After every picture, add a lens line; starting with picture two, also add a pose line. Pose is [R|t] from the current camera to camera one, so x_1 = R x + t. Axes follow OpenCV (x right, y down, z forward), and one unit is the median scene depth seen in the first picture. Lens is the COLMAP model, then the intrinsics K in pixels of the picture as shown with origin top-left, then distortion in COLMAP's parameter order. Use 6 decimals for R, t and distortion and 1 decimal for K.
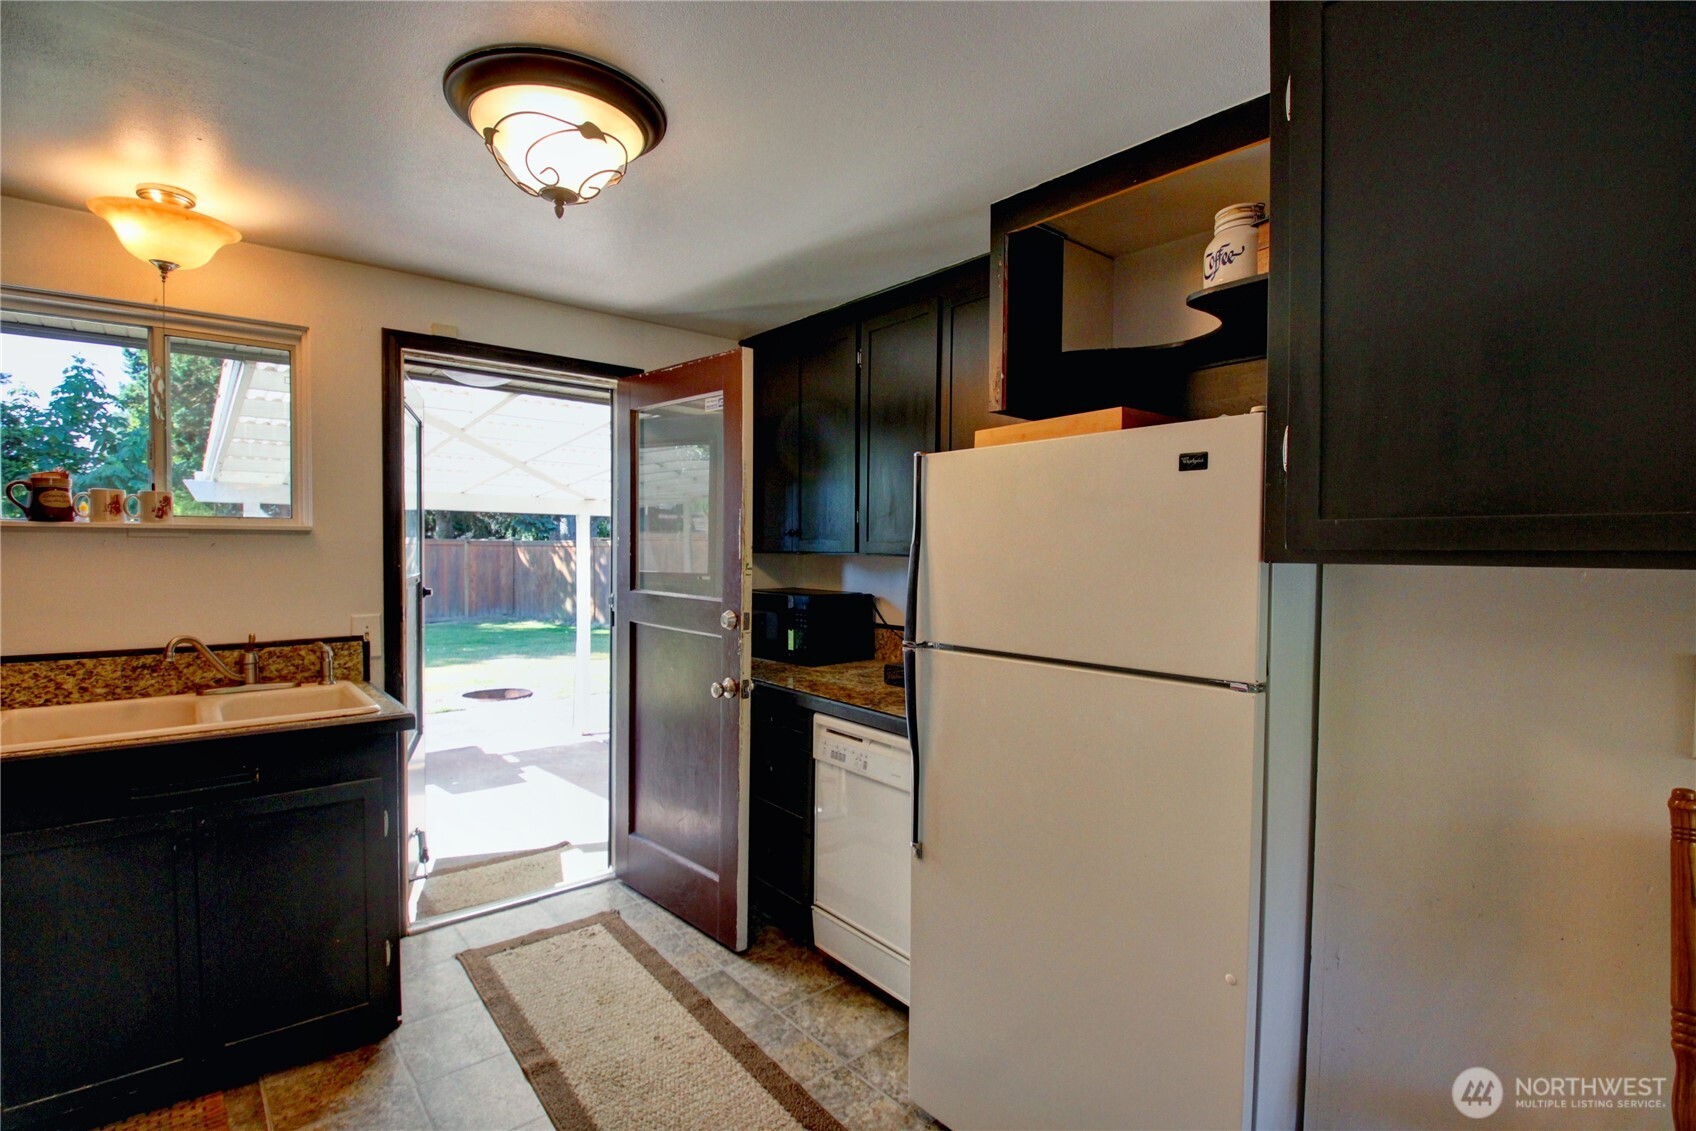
lens RADIAL K [[789.2, 0, 848.0], [0, 789.2, 565.5], [0, 0, 1]] dist [-0.037630, -0.000467]
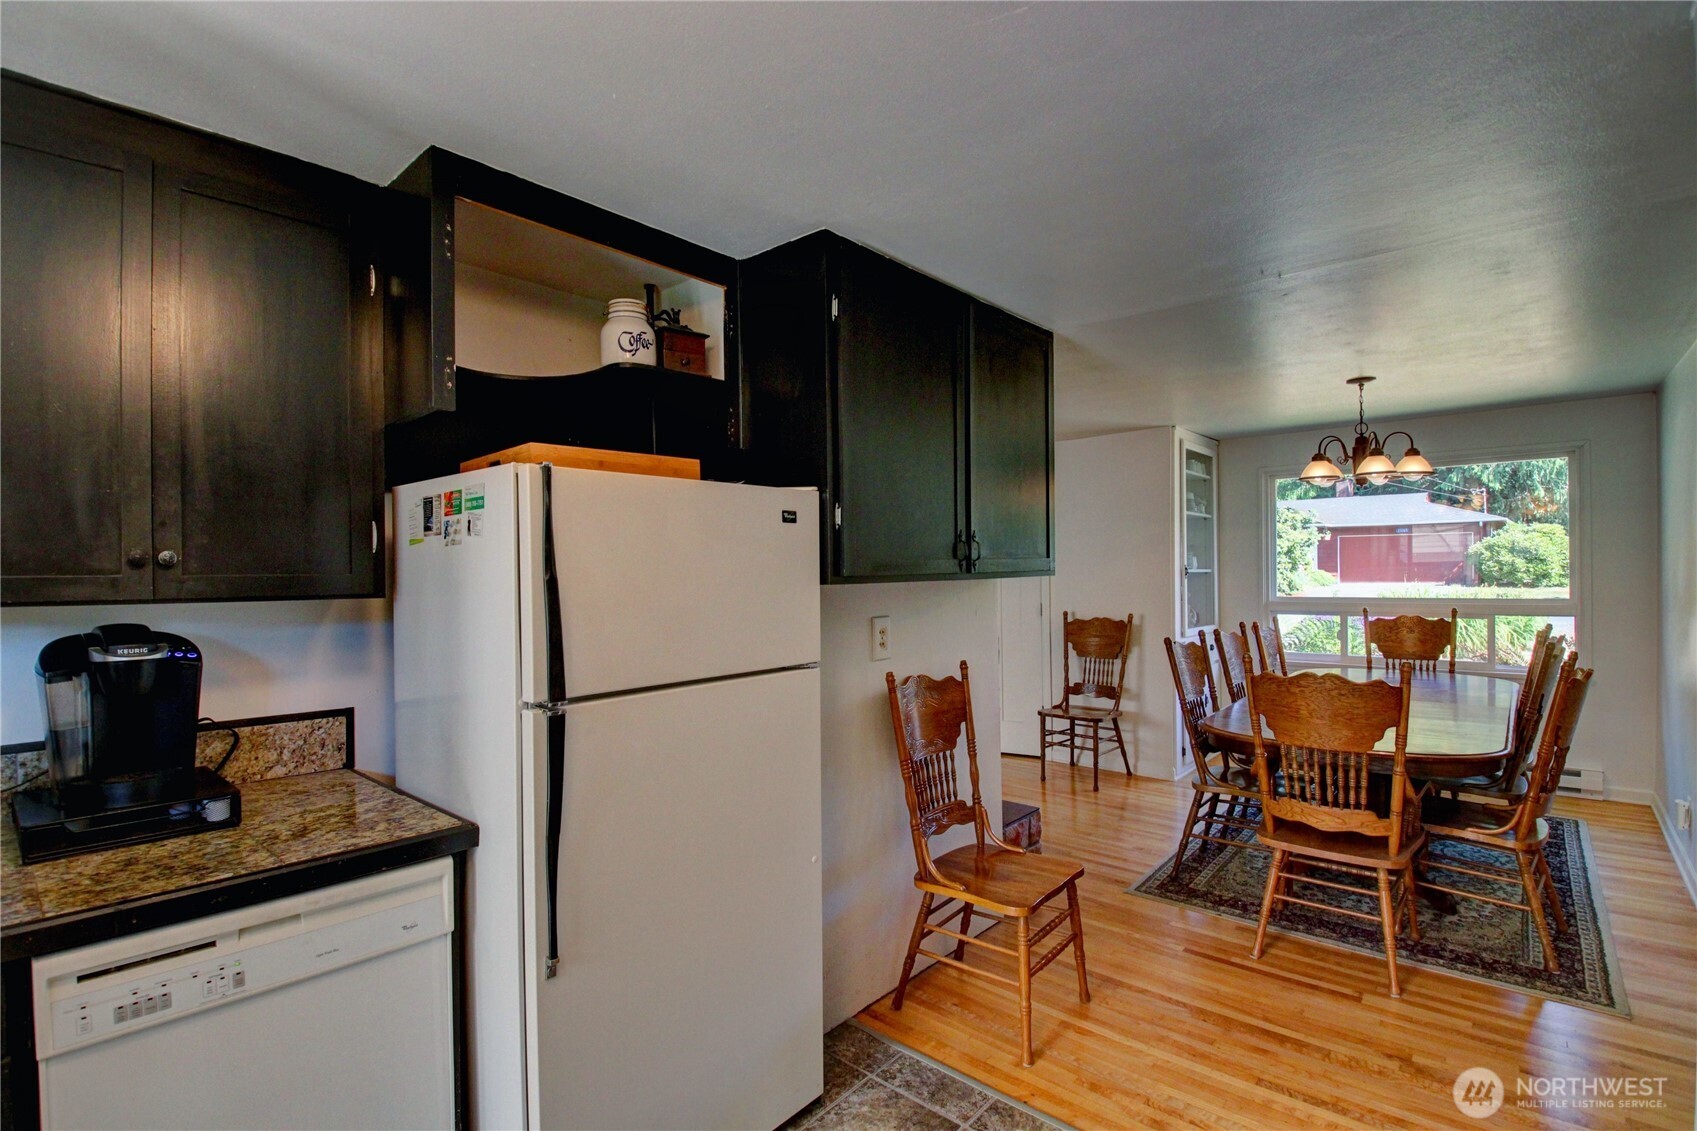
lens RADIAL K [[789.6, 0, 848.5], [0, 789.6, 565.5], [0, 0, 1]] dist [-0.037630, -0.000467]
pose [[-0.144776, -0.005000, 0.989452, -0.536226], [0.030926, 0.999476, 0.009576, -0.029689], [-0.988981, 0.031986, -0.144546, 0.597456]]
